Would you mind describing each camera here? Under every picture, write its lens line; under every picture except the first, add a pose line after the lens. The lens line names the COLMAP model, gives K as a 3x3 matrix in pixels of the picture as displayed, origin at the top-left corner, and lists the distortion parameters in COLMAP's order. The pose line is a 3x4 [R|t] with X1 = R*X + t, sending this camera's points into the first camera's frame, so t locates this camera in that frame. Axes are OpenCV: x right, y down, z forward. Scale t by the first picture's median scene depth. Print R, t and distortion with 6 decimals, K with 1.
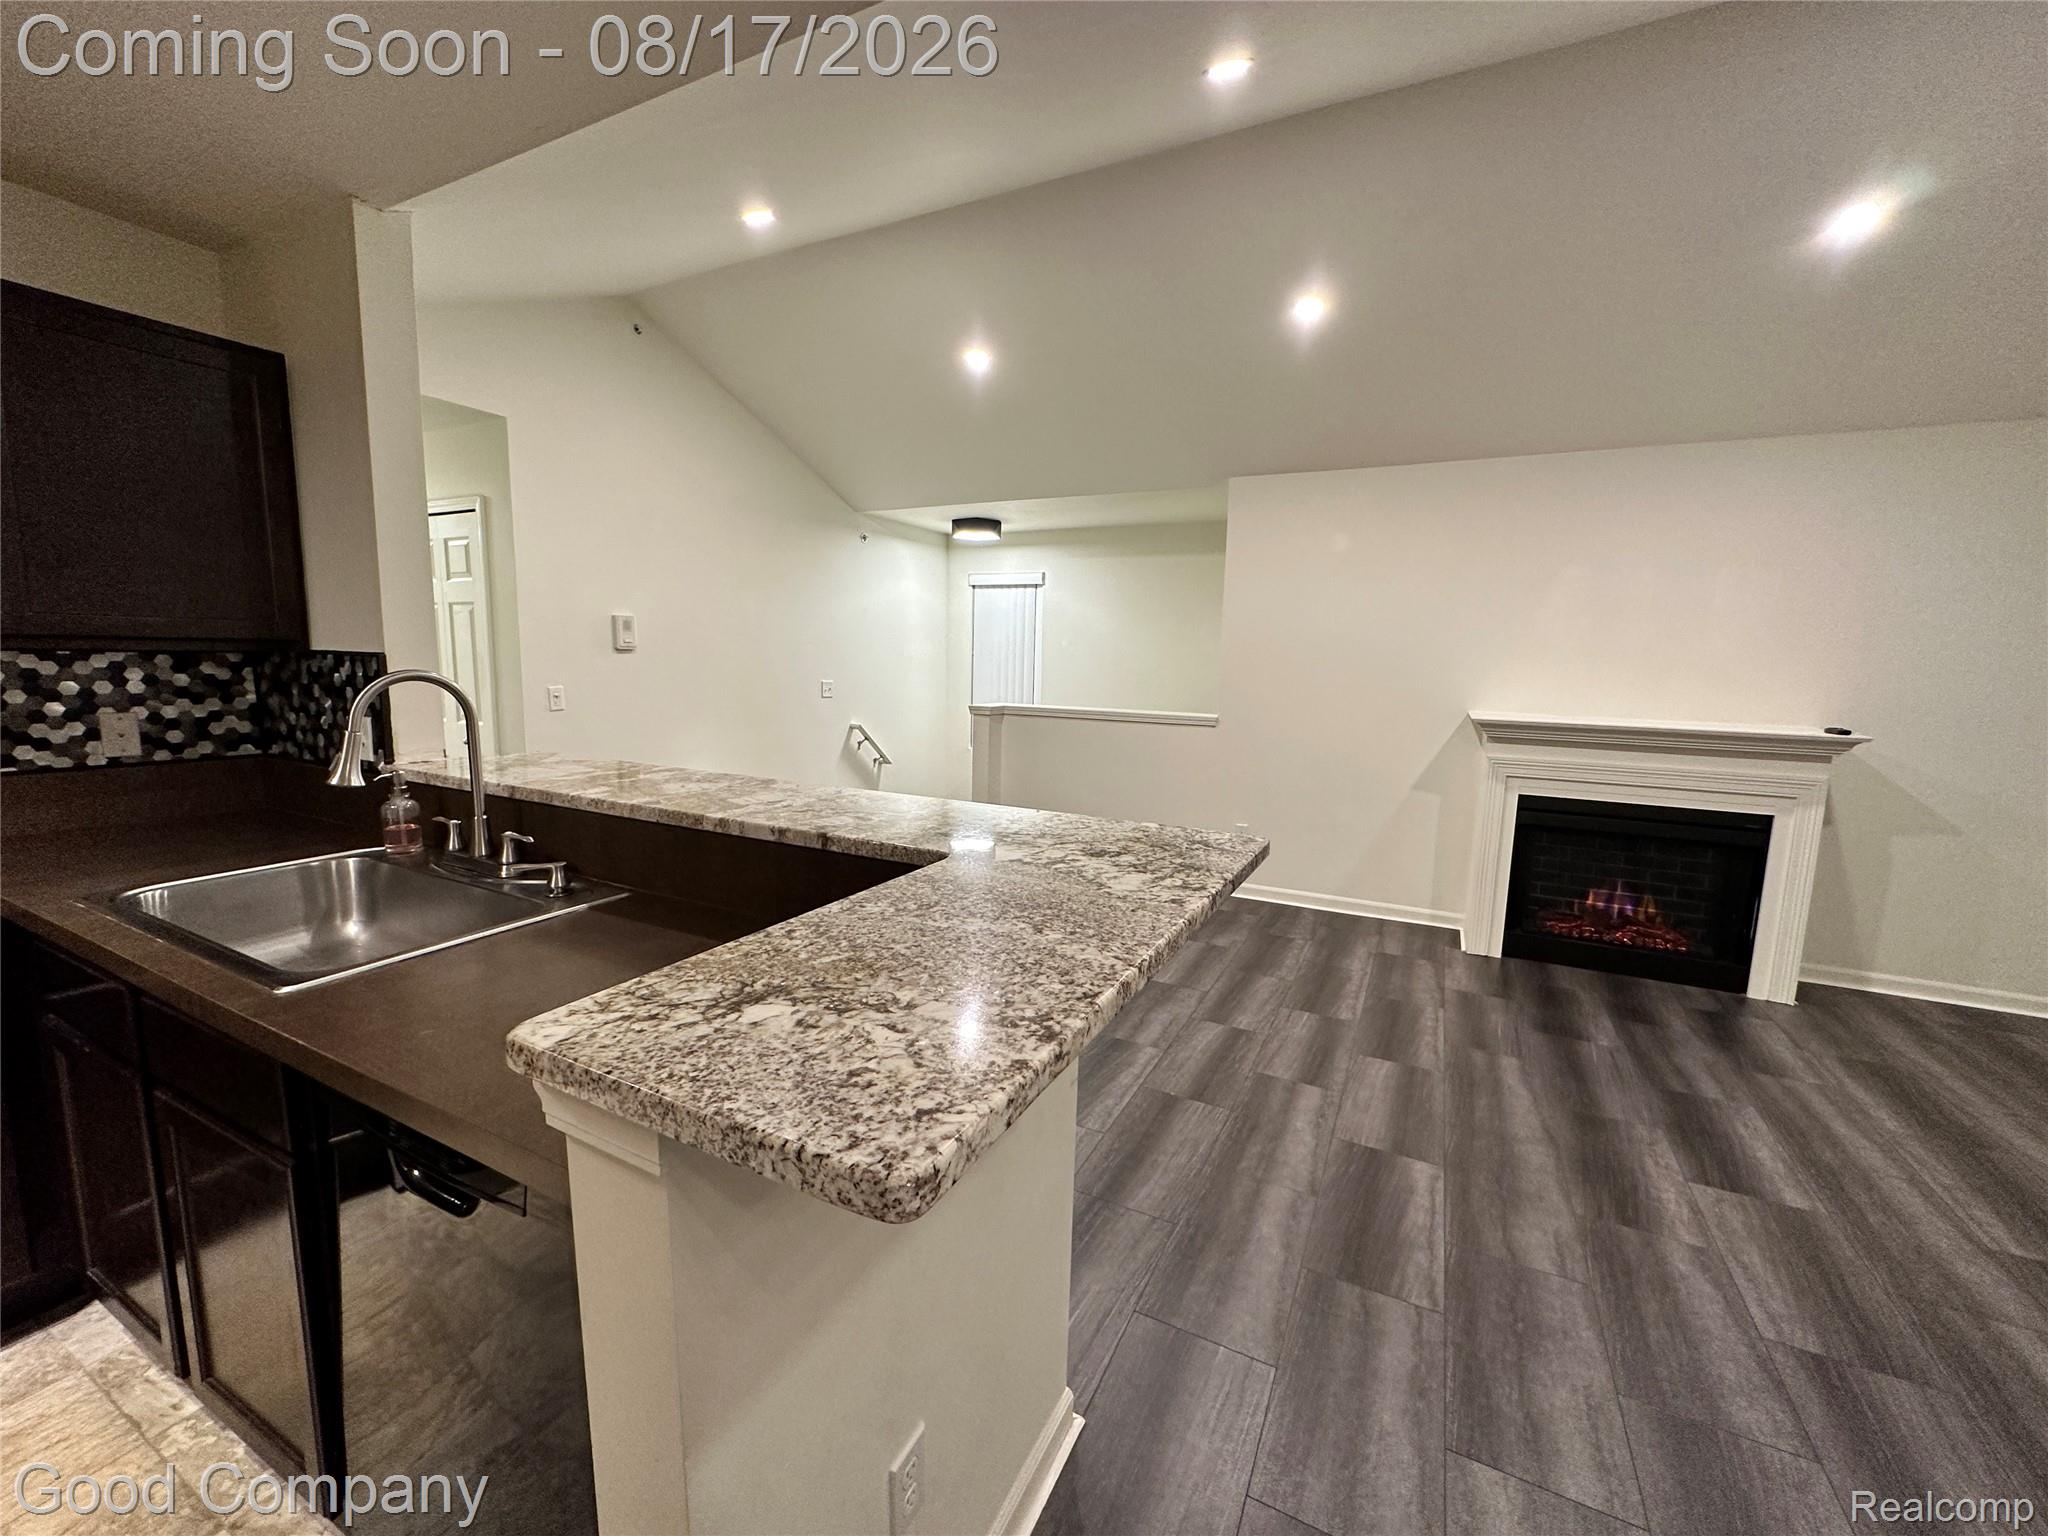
lens RADIAL K [[823.2, 0, 1025.4], [0, 823.2, 768.5], [0, 0, 1]] dist [-0.000195, 0.000134]
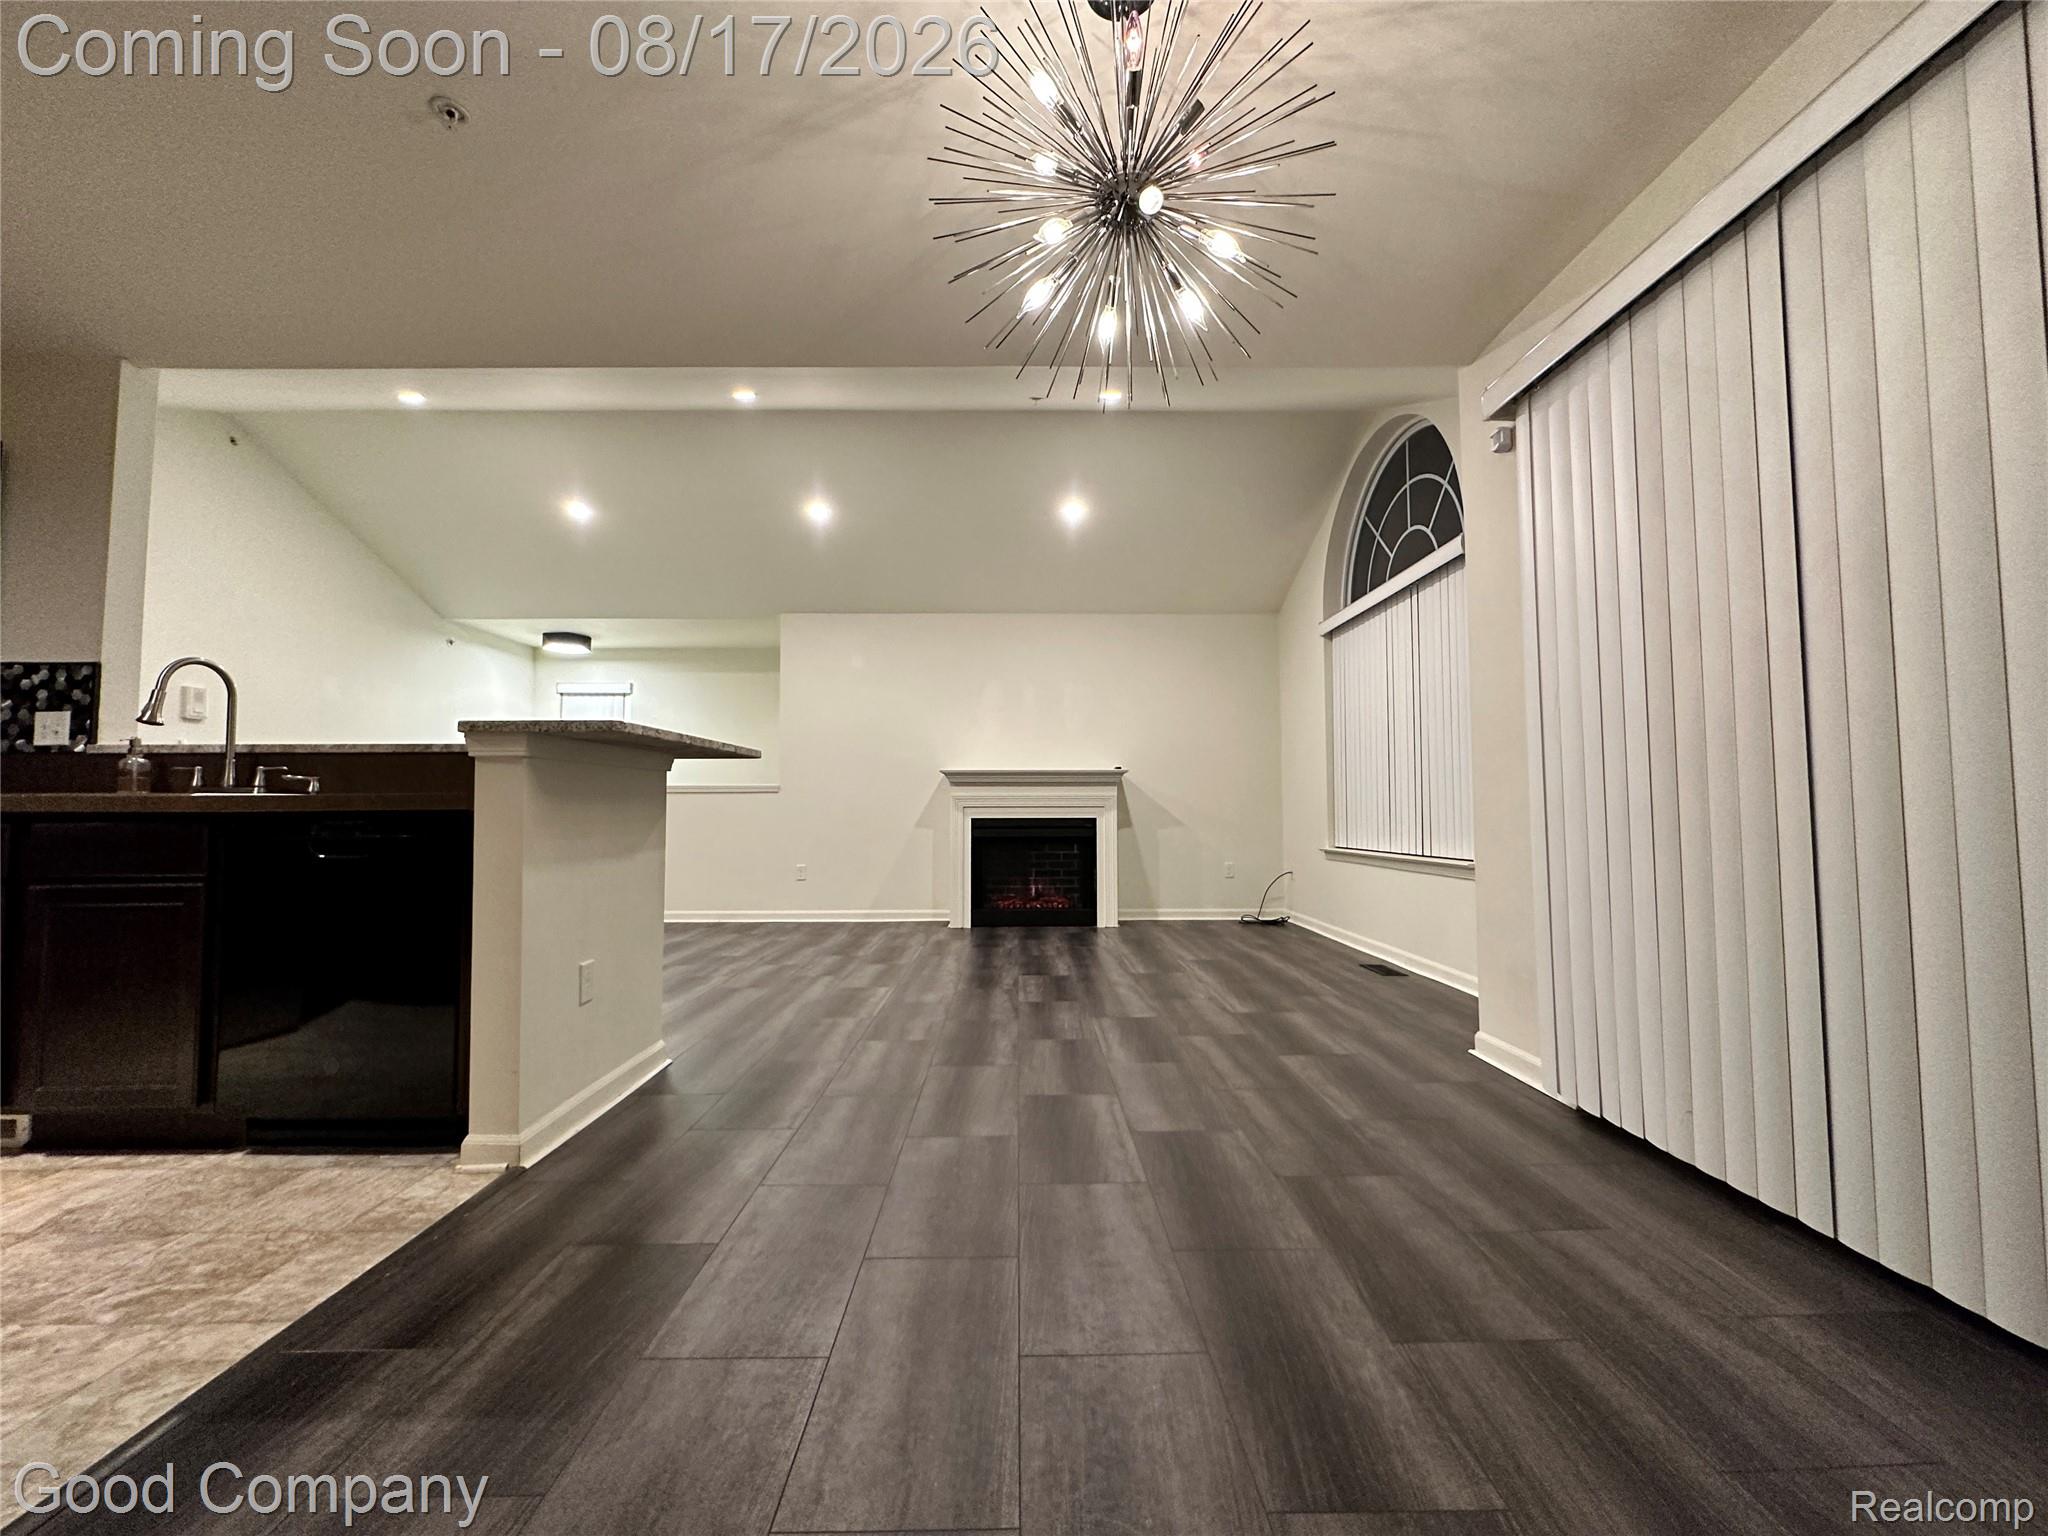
lens RADIAL K [[823.2, 0, 1026.1], [0, 823.2, 767.0], [0, 0, 1]] dist [-0.000195, 0.000134]
pose [[0.888947, -0.000996, 0.458010, -0.030448], [0.084572, 0.983159, -0.162006, 0.236481], [-0.450135, 0.182750, 0.874060, -0.519728]]
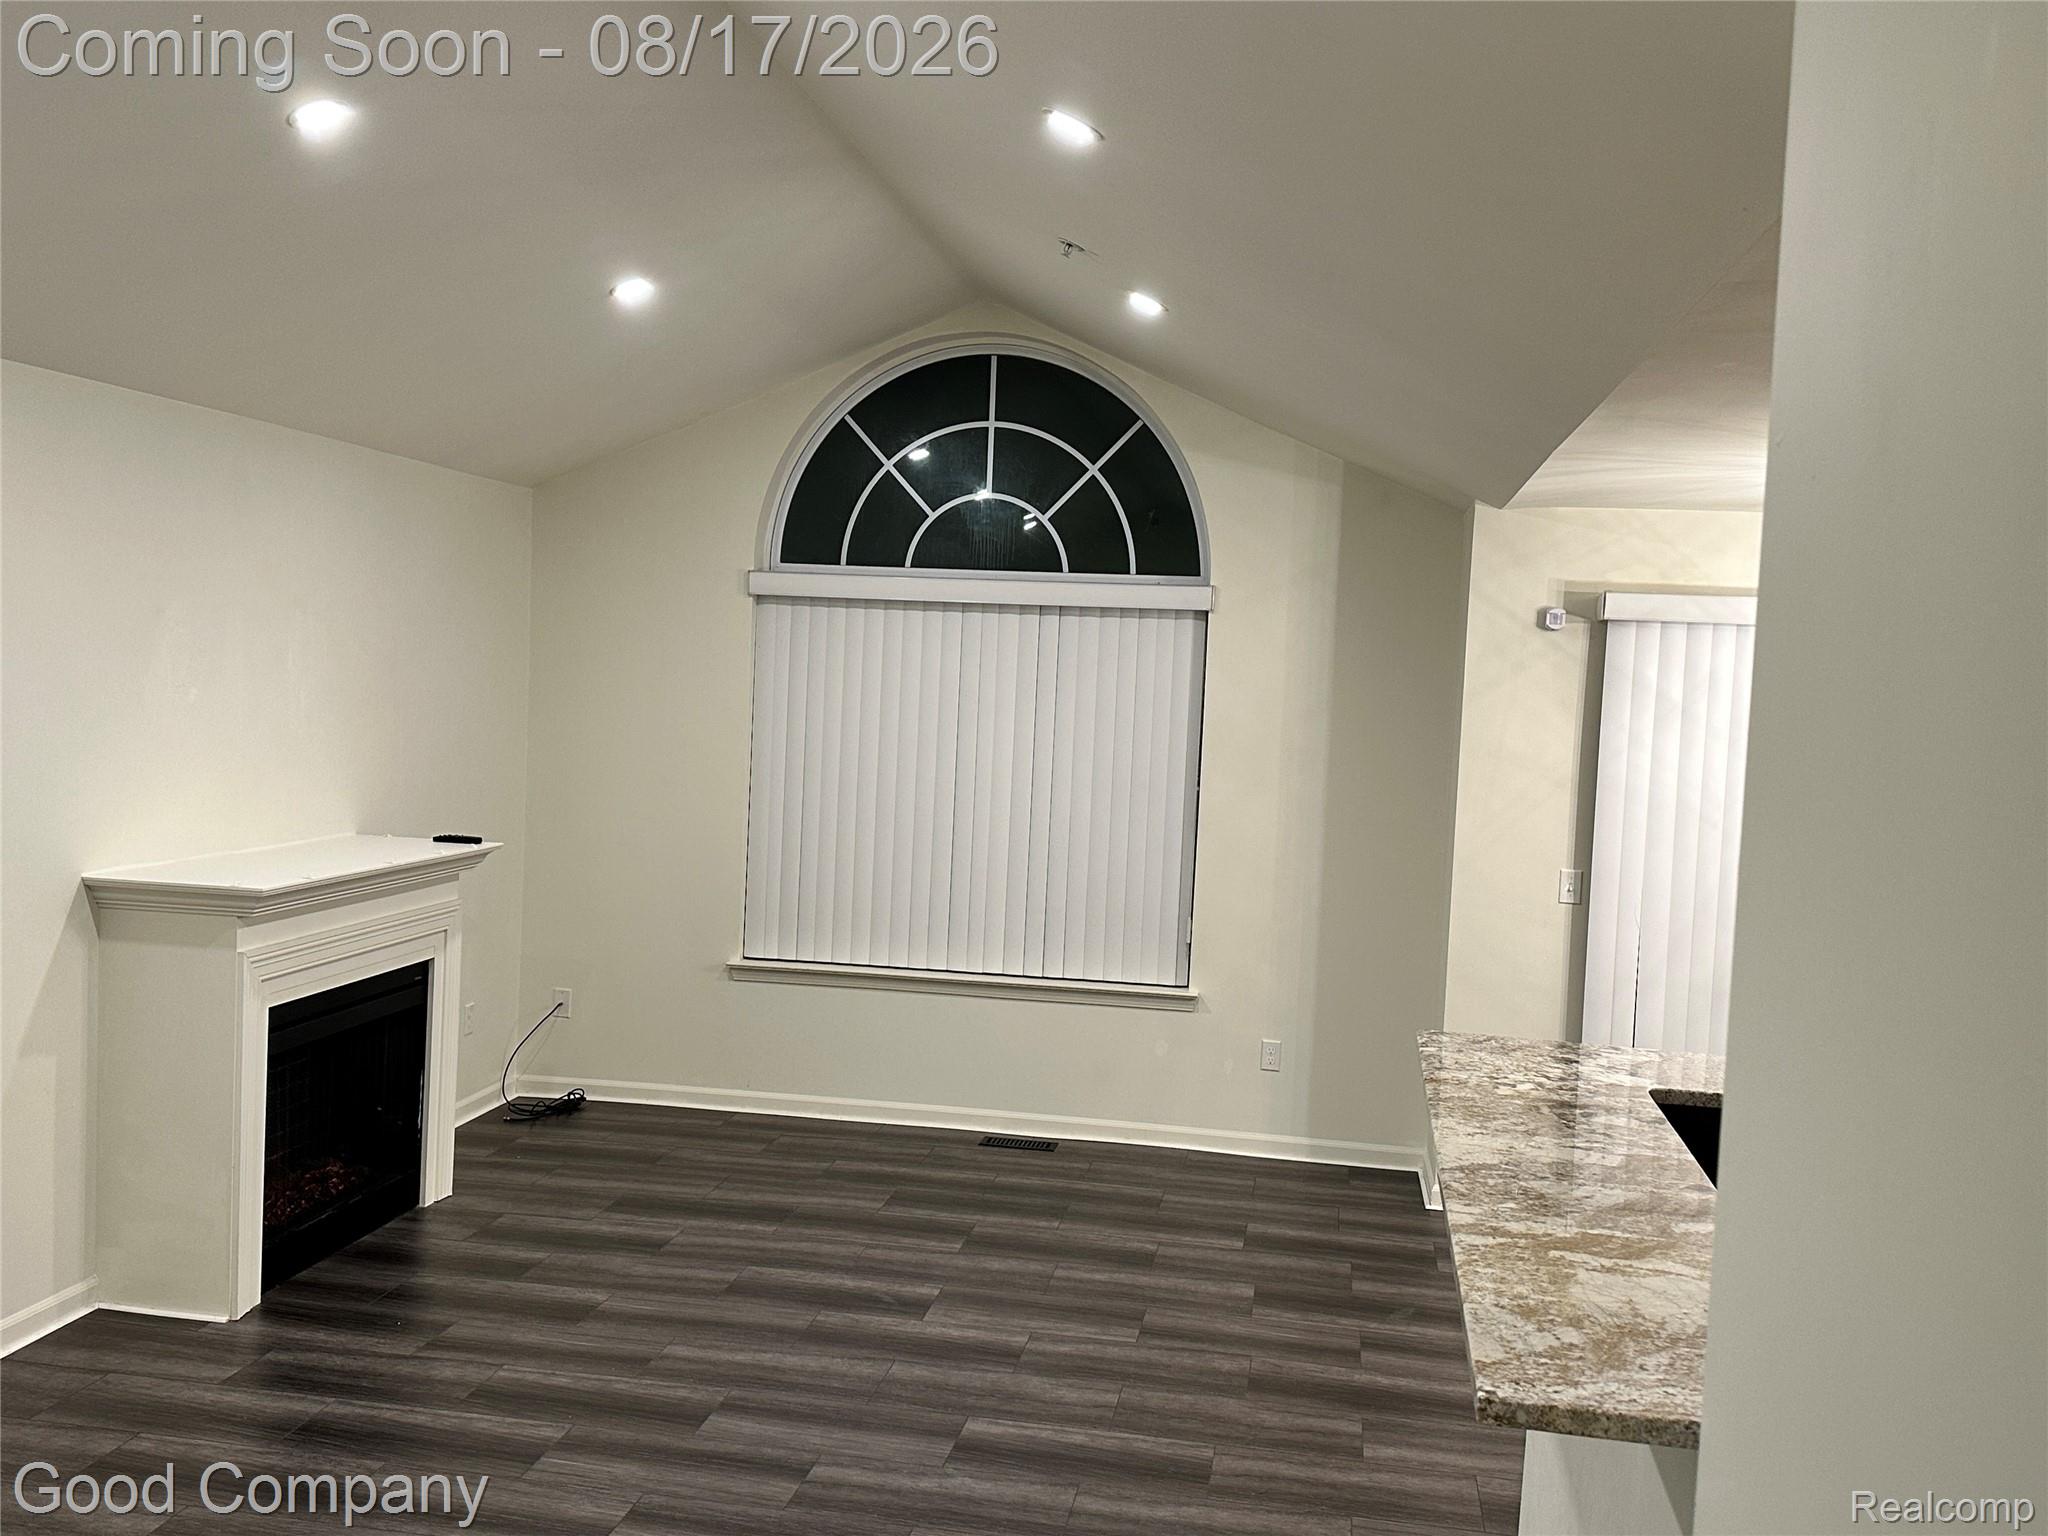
lens RADIAL K [[1879.7, 0, 1009.6], [0, 1879.7, 764.2], [0, 0, 1]] dist [0.031163, 0.000000]
pose [[-0.301806, -0.085505, 0.949527, -0.943384], [0.073171, 0.990955, 0.112493, -0.294554], [-0.950557, 0.103429, -0.292819, 1.045154]]
